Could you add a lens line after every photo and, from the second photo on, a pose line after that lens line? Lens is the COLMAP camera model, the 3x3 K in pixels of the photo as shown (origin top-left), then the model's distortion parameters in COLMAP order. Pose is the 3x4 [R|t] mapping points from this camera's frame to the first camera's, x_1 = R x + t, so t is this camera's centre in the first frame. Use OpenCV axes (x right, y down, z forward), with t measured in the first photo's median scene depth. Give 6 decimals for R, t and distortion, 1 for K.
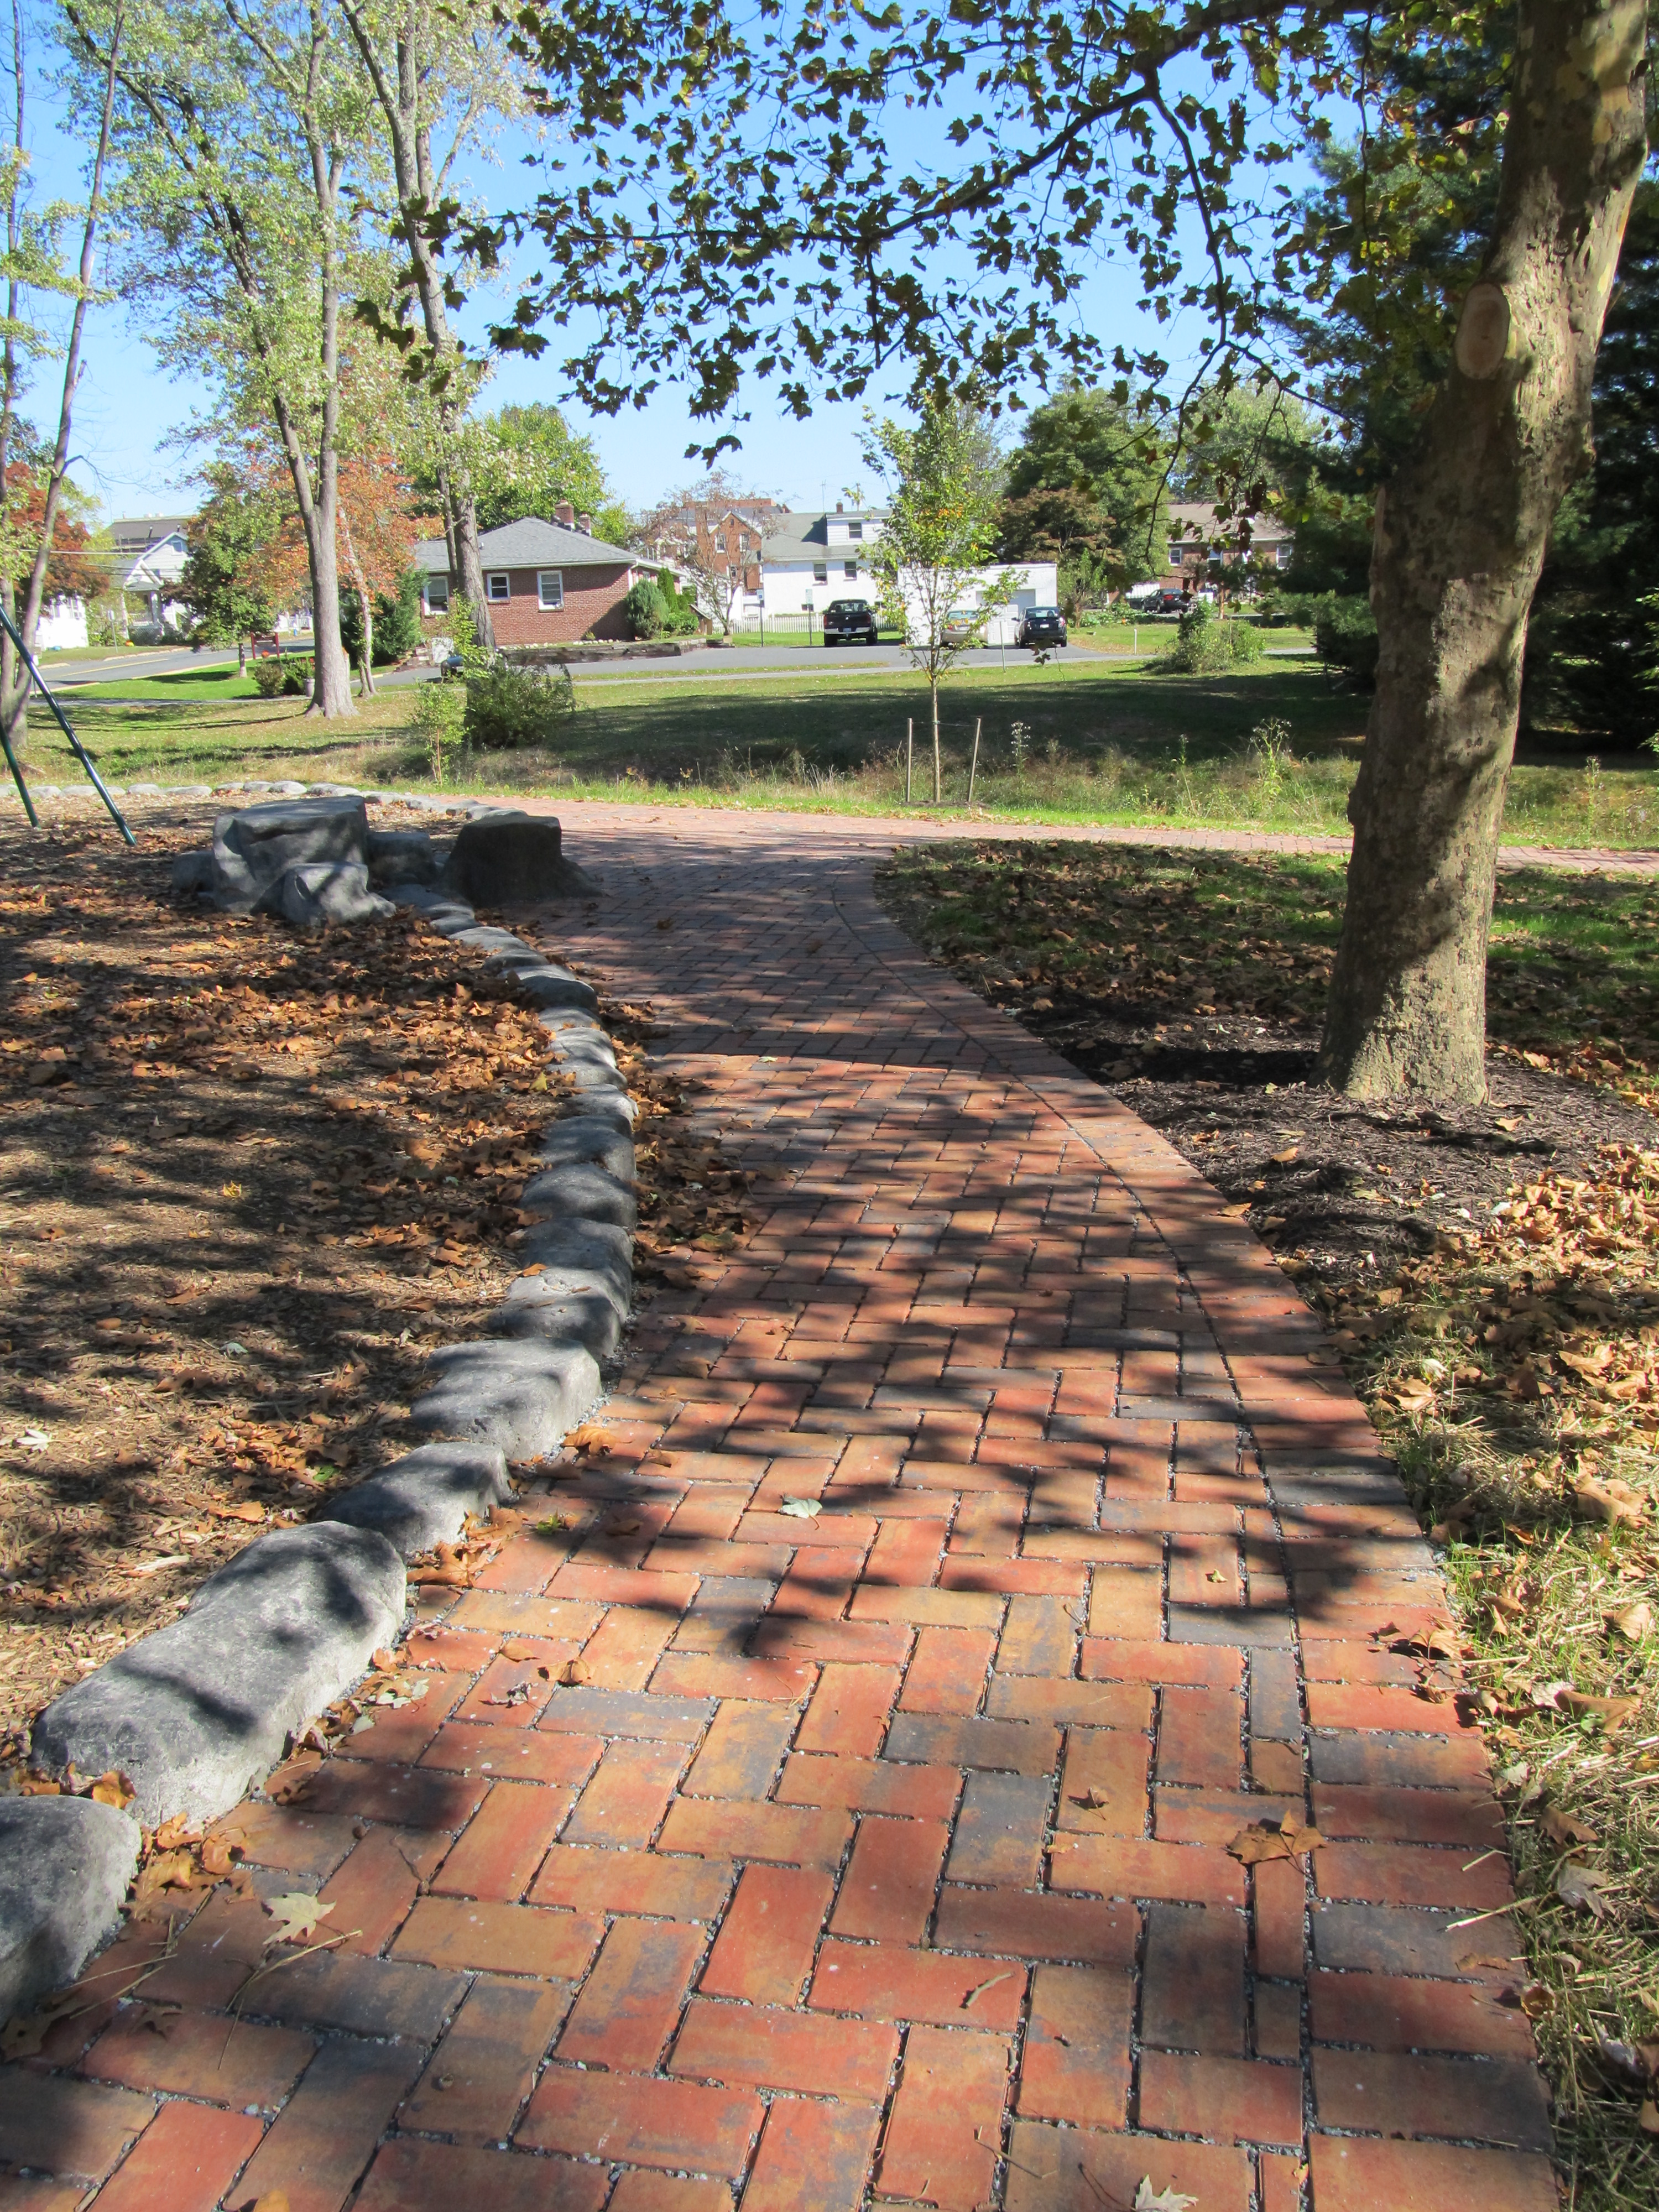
lens RADIAL K [[1778.5, 0, 833.2], [0, 1778.5, 1110.0], [0, 0, 1]] dist [-0.036578, 0.001014]
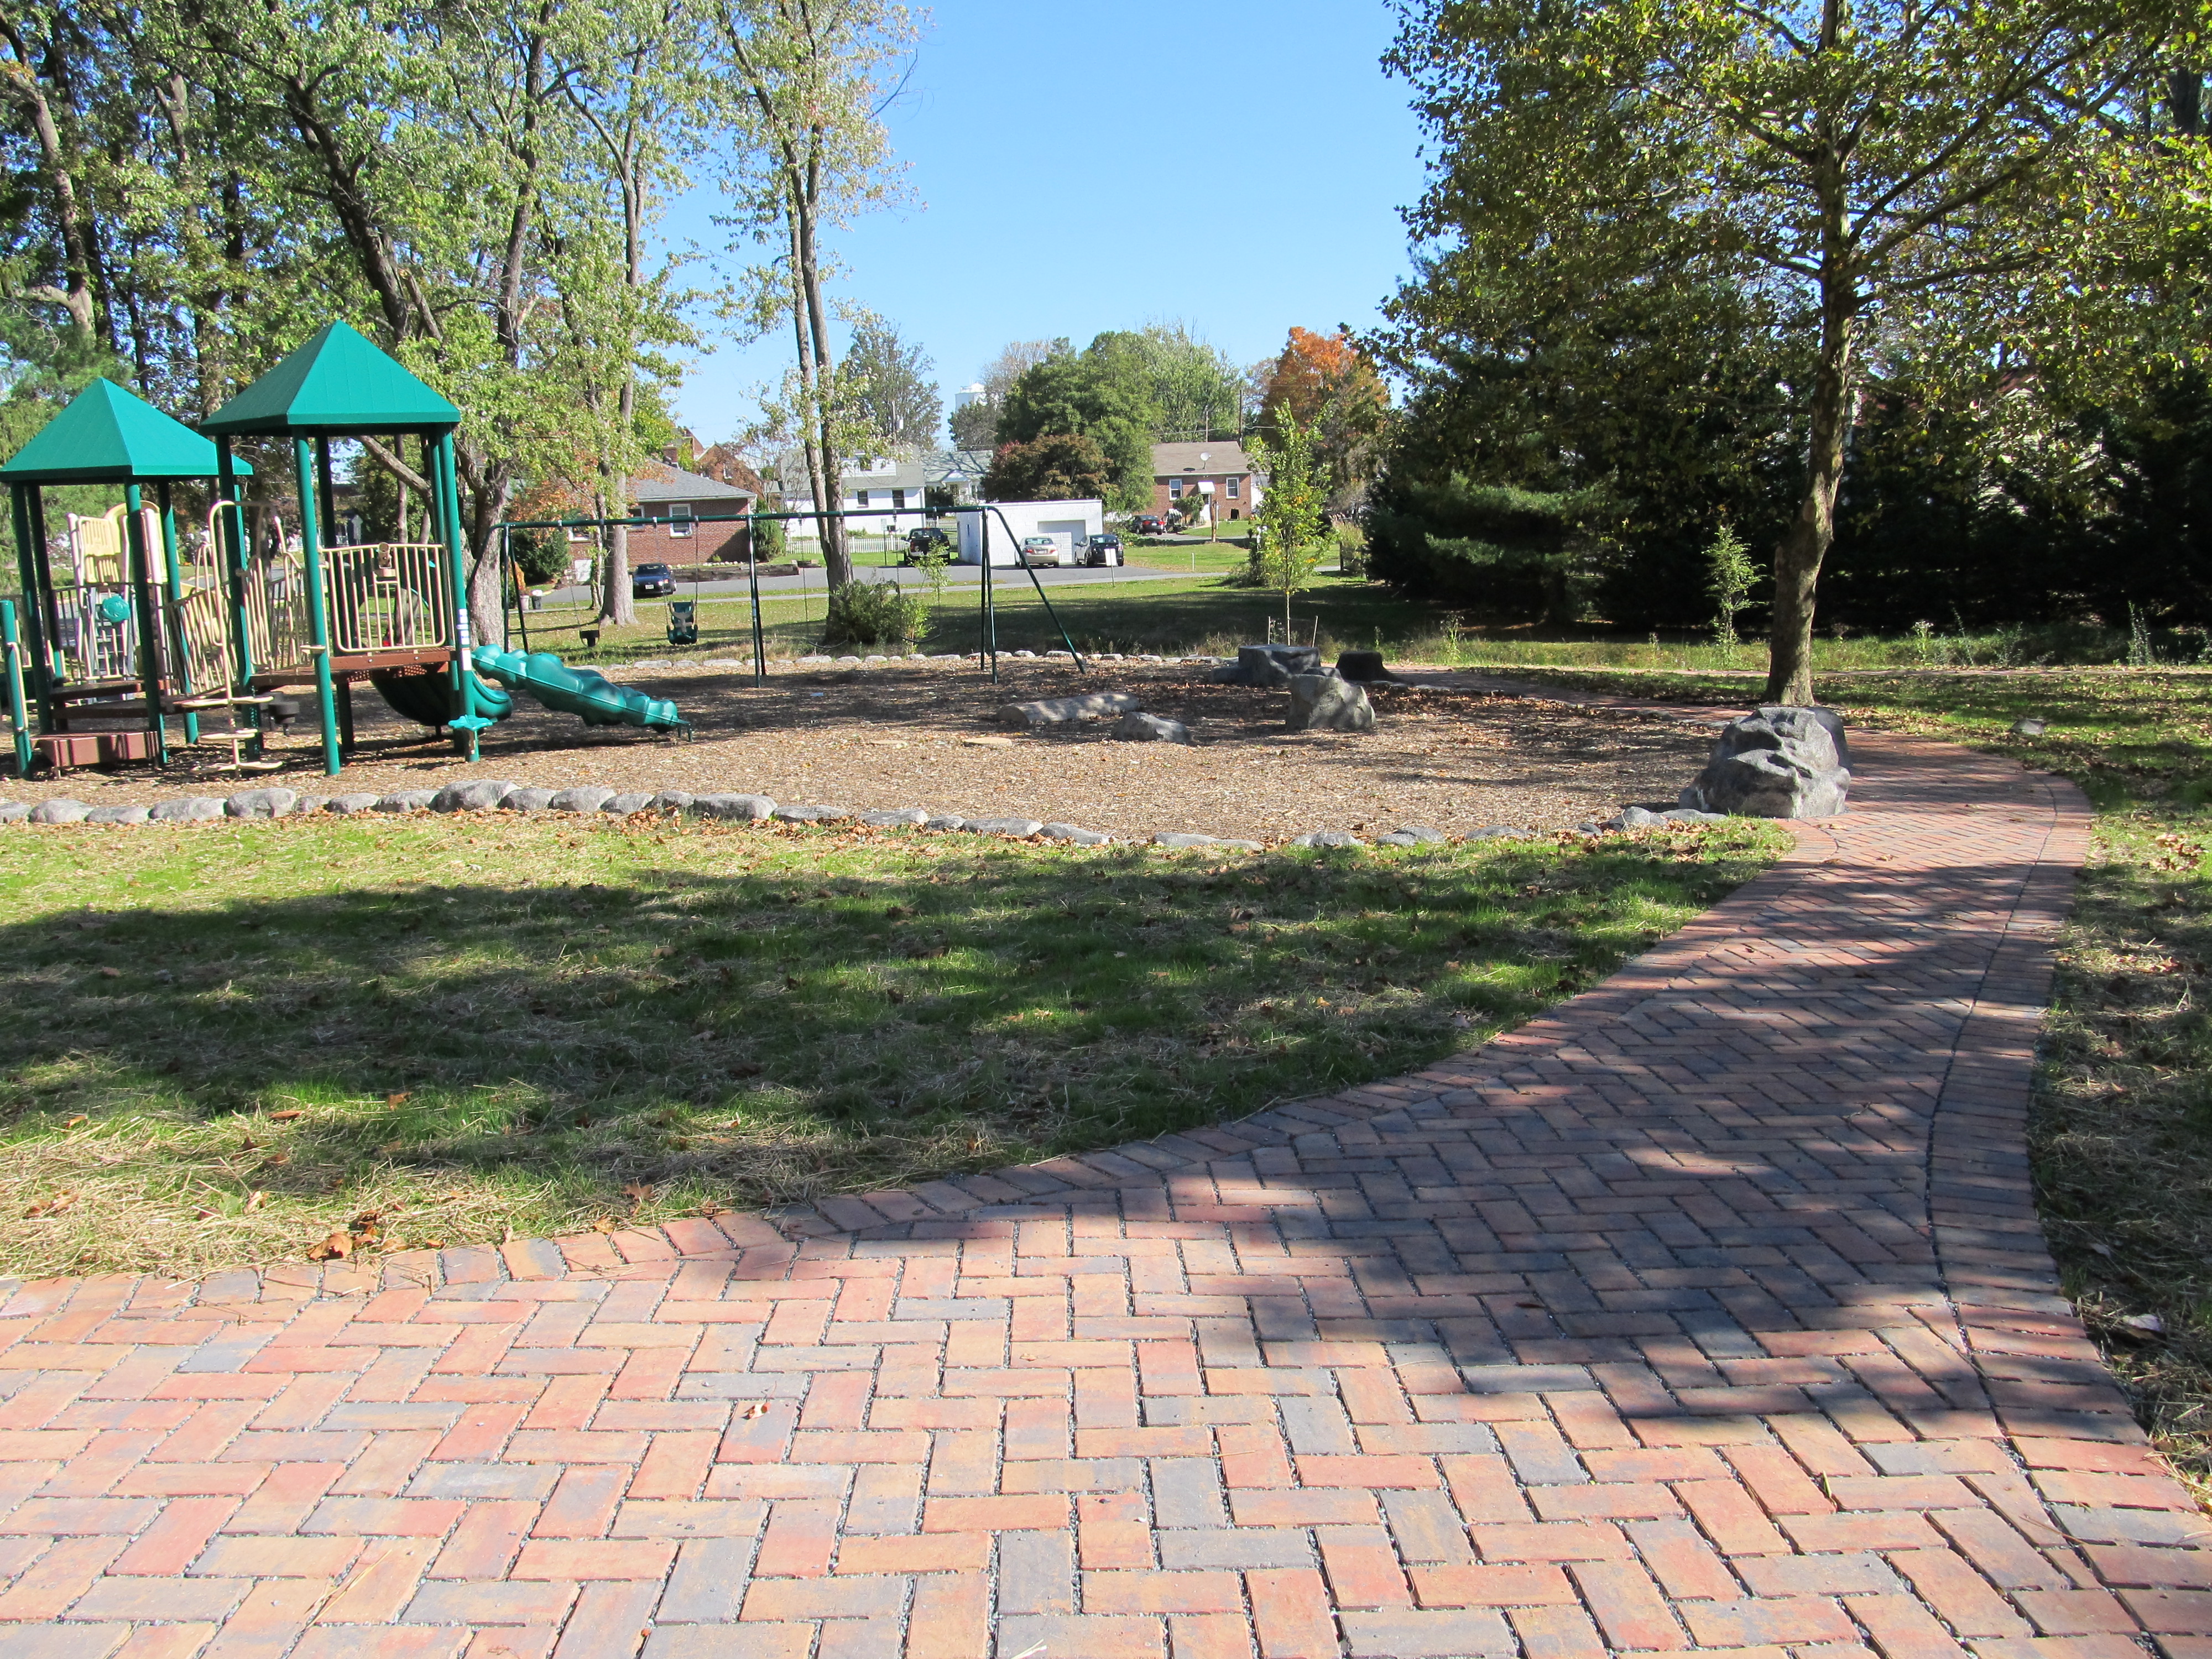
lens RADIAL K [[1778.5, 0, 1102.2], [0, 1778.5, 830.3], [0, 0, 1]] dist [-0.036578, 0.001014]
pose [[0.975715, -0.035846, 0.216092, -0.149397], [0.058132, 0.993520, -0.097670, 0.041775], [-0.211191, 0.107860, 0.971475, -0.178330]]
